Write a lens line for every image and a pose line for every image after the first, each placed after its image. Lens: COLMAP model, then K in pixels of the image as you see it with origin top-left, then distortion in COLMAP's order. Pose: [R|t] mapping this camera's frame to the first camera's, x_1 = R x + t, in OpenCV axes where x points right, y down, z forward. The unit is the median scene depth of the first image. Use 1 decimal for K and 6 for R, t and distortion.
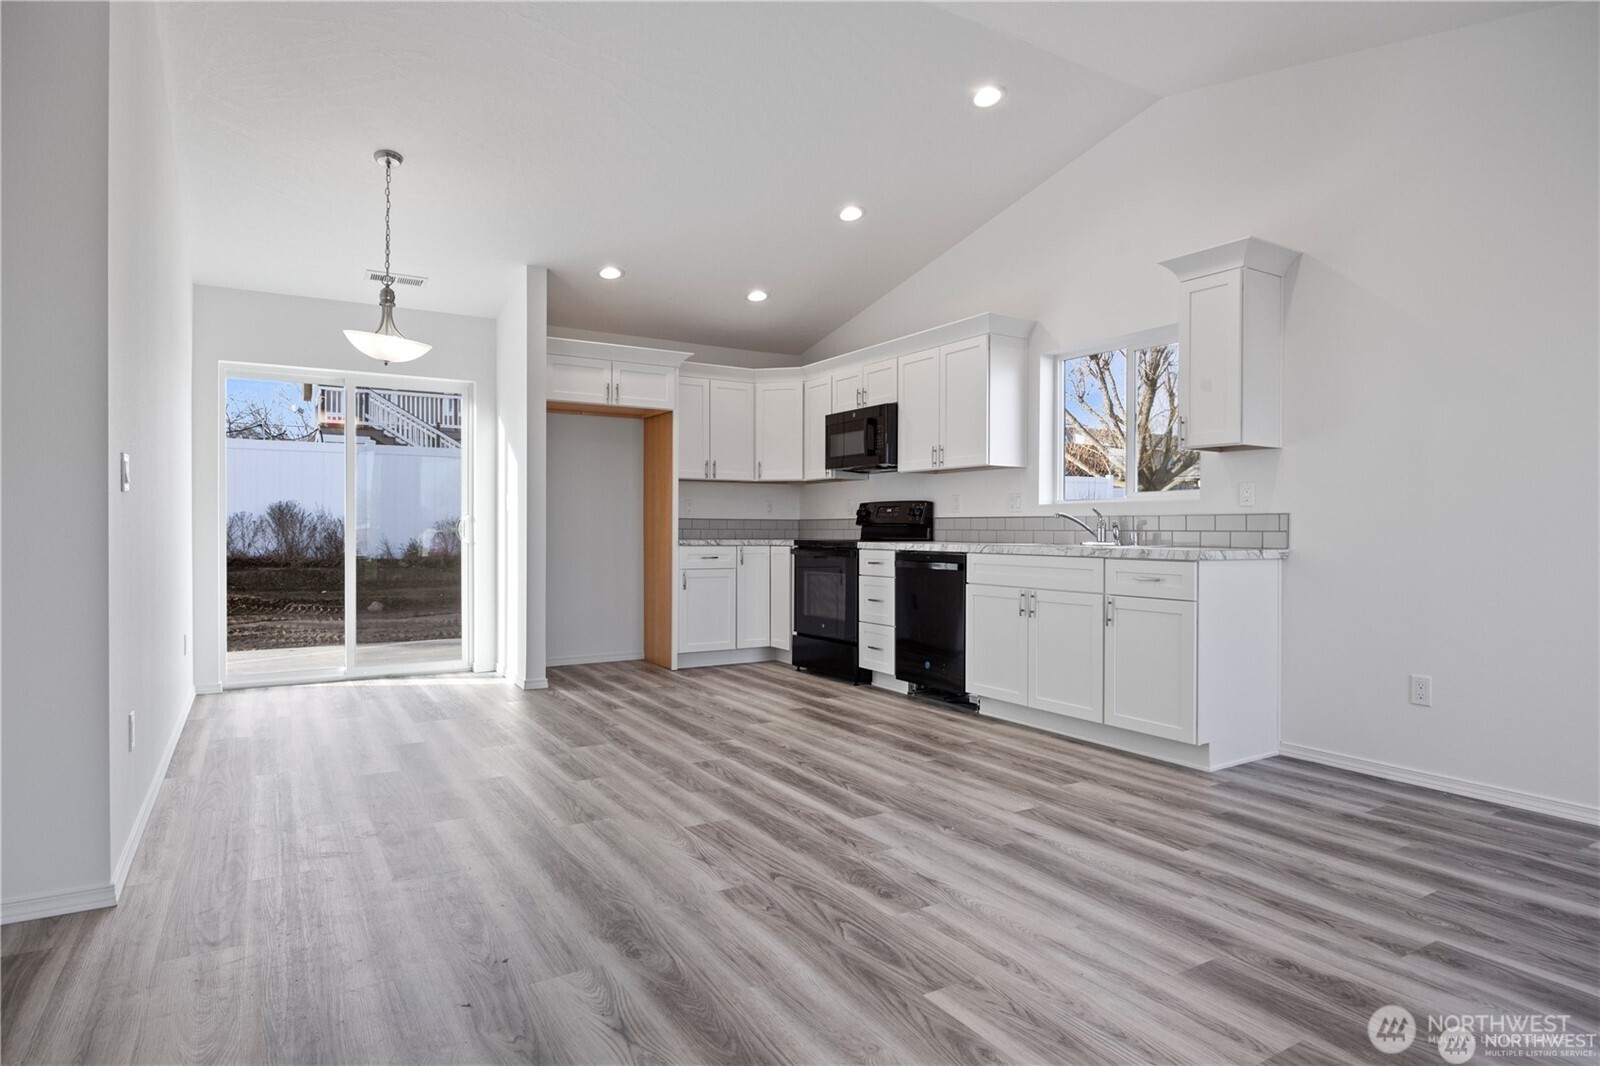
lens RADIAL K [[887.1, 0, 800.0], [0, 887.1, 533.0], [0, 0, 1]] dist [-0.003049, -0.000743]
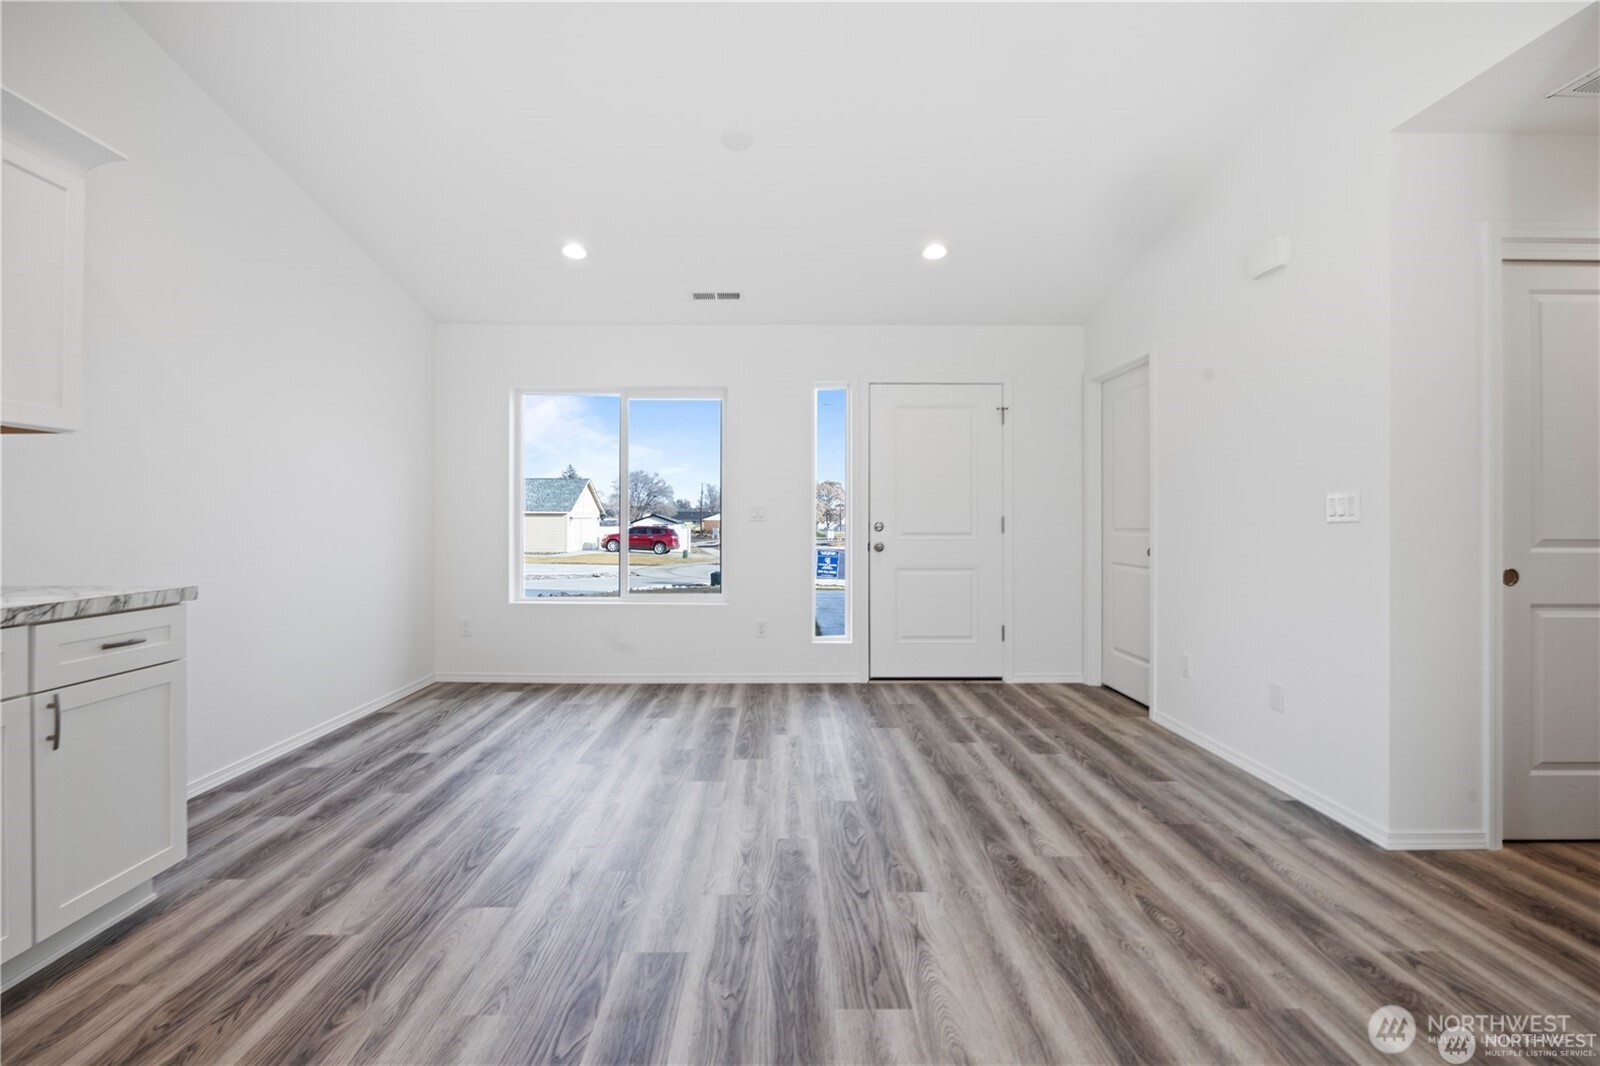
lens RADIAL K [[739.5, 0, 783.0], [0, 739.5, 515.3], [0, 0, 1]] dist [-0.005358, -0.001582]
pose [[-0.854539, -0.000503, 0.519386, -0.342434], [-0.001457, 0.999998, -0.001429, -0.047366], [-0.519384, -0.001977, -0.854538, 1.547692]]
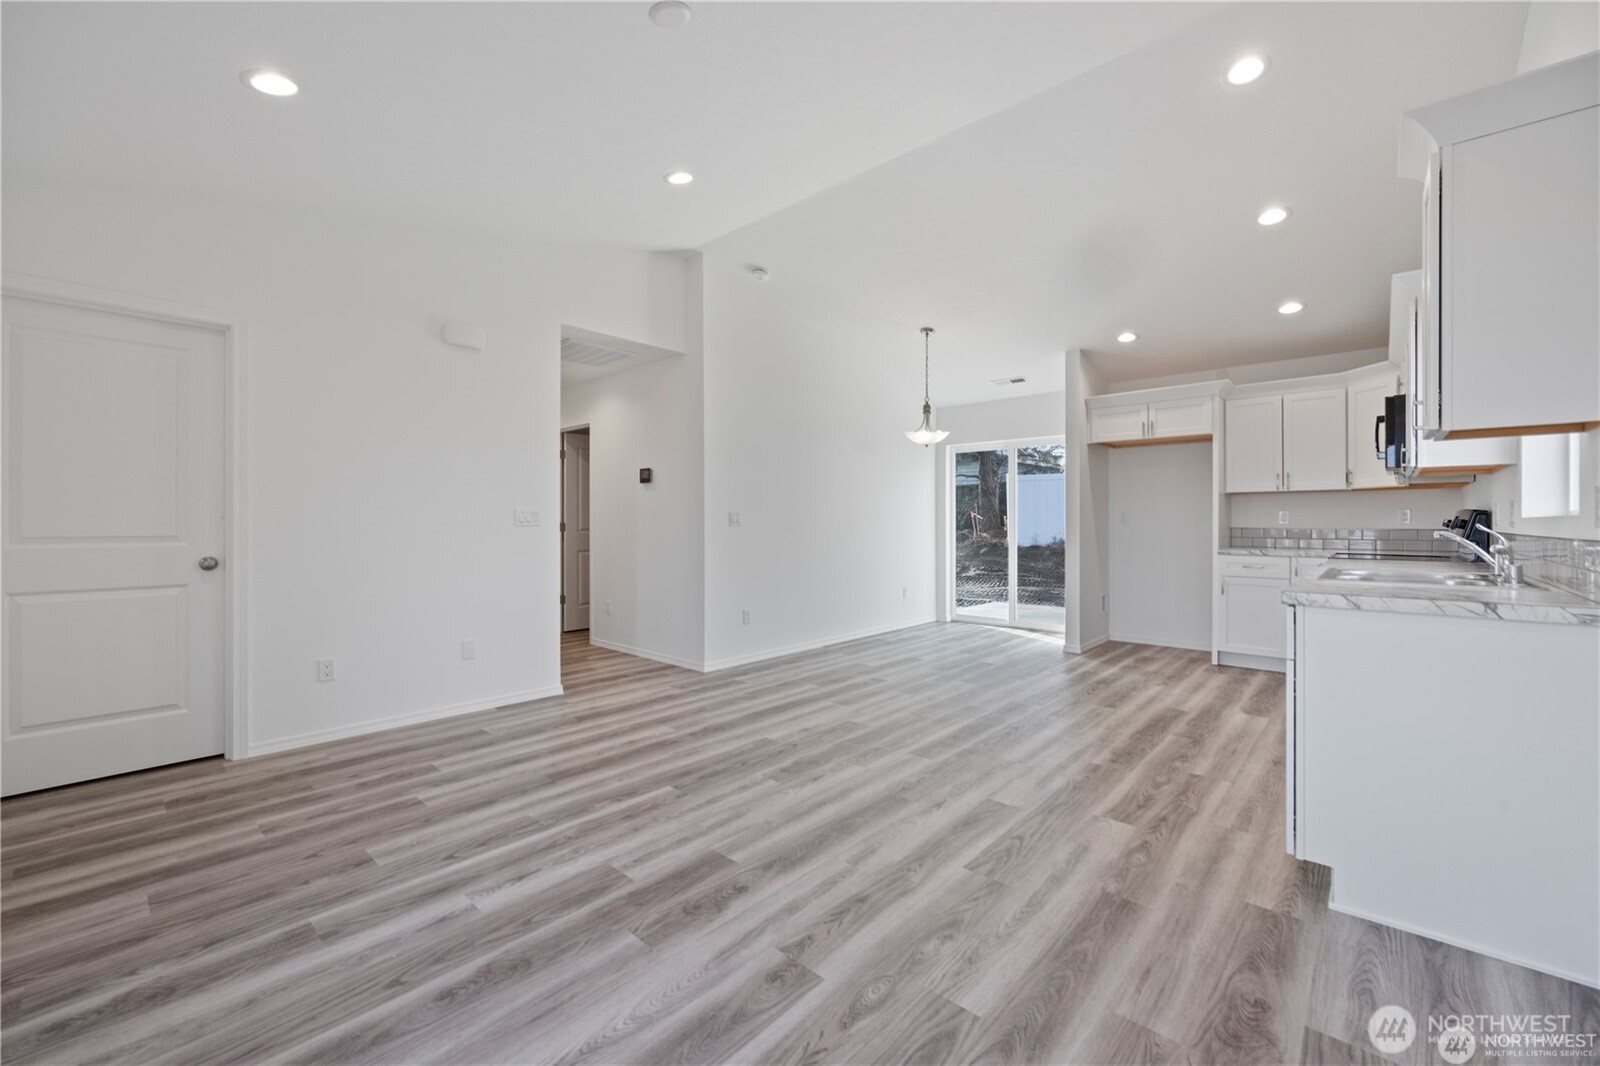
lens RADIAL K [[645.3, 0, 800.0], [0, 645.3, 533.0], [0, 0, 1]] dist [0.006696, 0.000110]
pose [[0.284732, 0.009483, -0.958560, 1.039607], [-0.002203, 0.999955, 0.009238, -0.040261], [0.958605, -0.000518, 0.284740, 0.560657]]
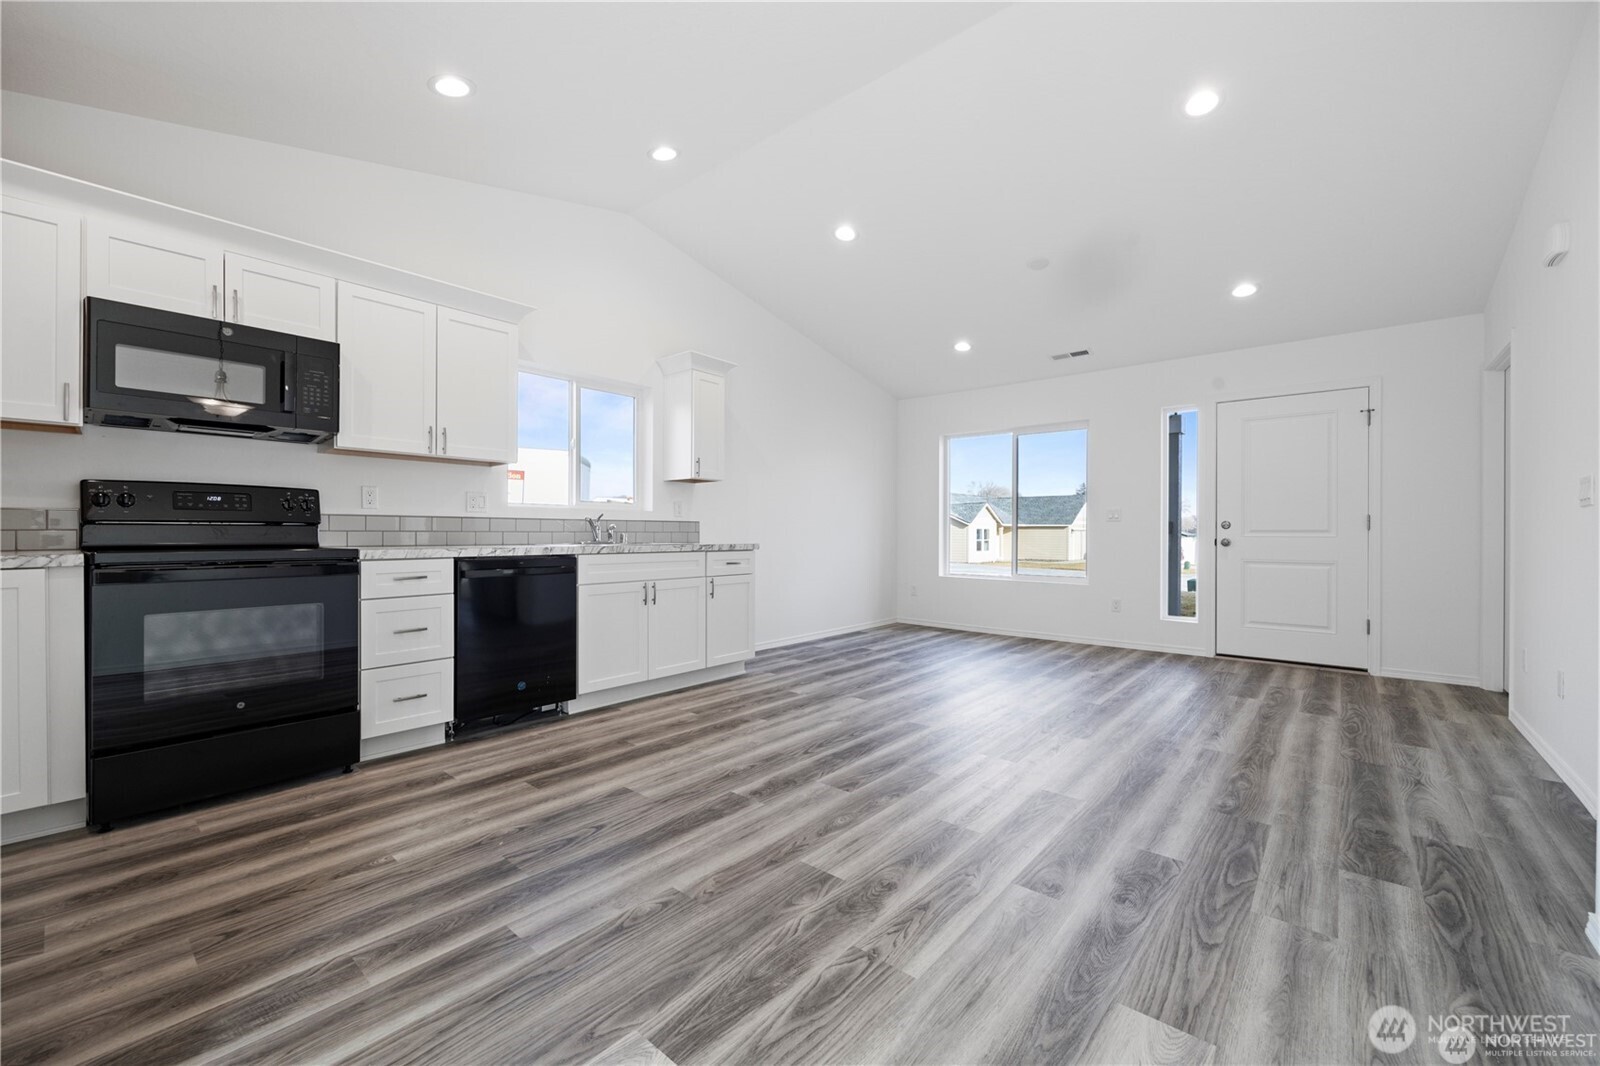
lens RADIAL K [[645.3, 0, 800.0], [0, 645.3, 533.0], [0, 0, 1]] dist [0.006696, 0.000110]
pose [[-0.316567, -0.005613, 0.948554, -0.933845], [-0.002026, 0.999984, 0.005241, -0.009162], [-0.948568, -0.000263, -0.316573, 1.612040]]
